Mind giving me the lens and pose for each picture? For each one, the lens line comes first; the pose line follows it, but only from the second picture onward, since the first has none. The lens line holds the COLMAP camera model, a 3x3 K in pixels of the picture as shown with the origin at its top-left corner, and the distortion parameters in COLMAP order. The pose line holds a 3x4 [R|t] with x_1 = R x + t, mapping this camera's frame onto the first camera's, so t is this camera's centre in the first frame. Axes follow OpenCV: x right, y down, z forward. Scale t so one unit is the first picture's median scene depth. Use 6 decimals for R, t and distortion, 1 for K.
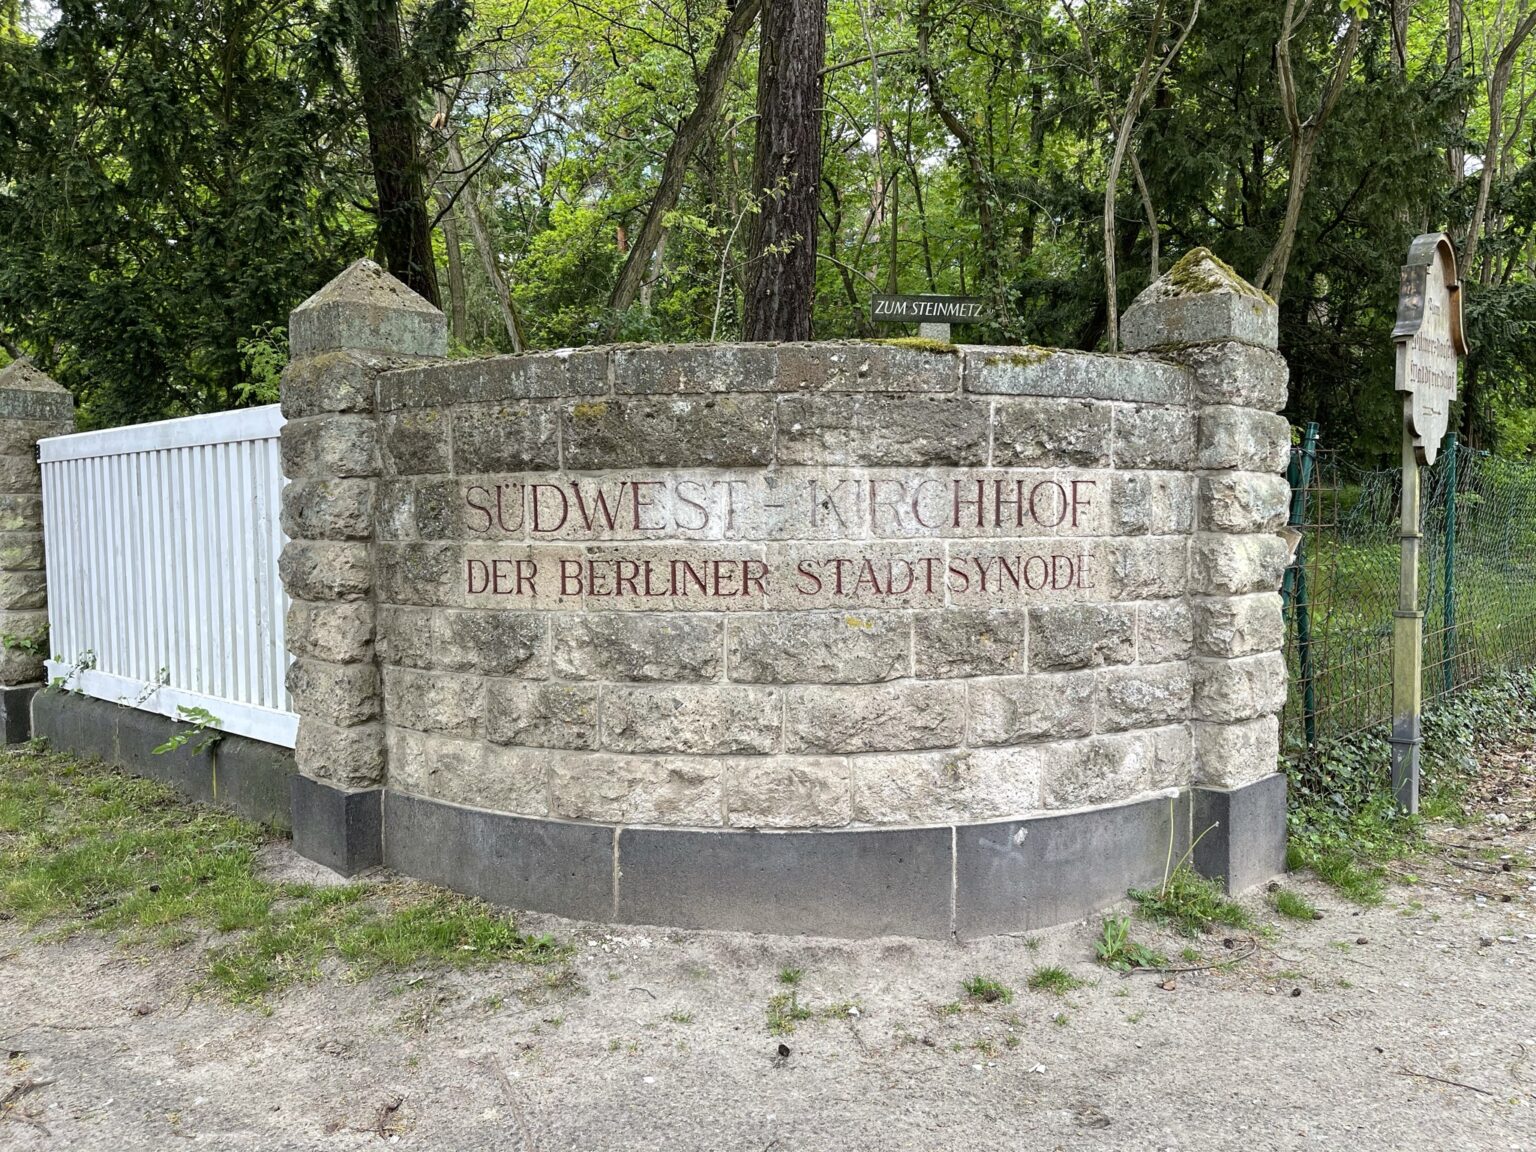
lens RADIAL K [[1161.7, 0, 768.0], [0, 1161.7, 576.0], [0, 0, 1]] dist [0.003284, -0.000354]
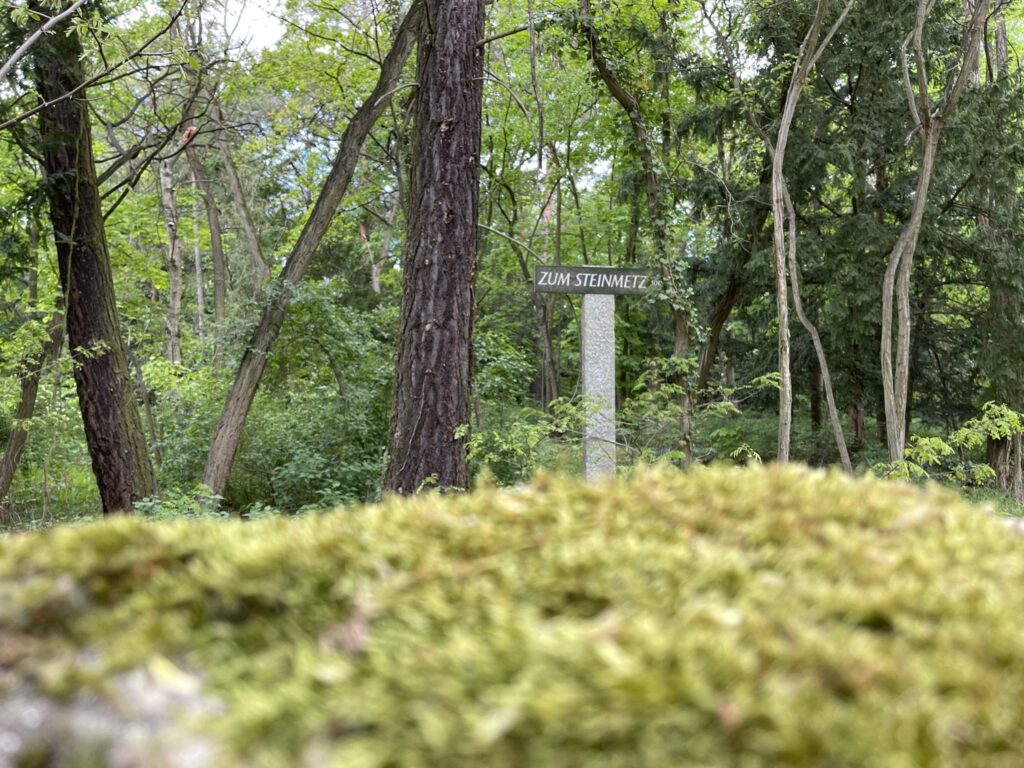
lens RADIAL K [[774.5, 0, 512.0], [0, 774.5, 384.0], [0, 0, 1]] dist [0.003284, -0.000354]
pose [[0.999012, -0.001473, 0.044427, 0.041031], [0.005883, 0.995040, -0.099300, -0.078288], [-0.044060, 0.099463, 0.994065, 0.362224]]
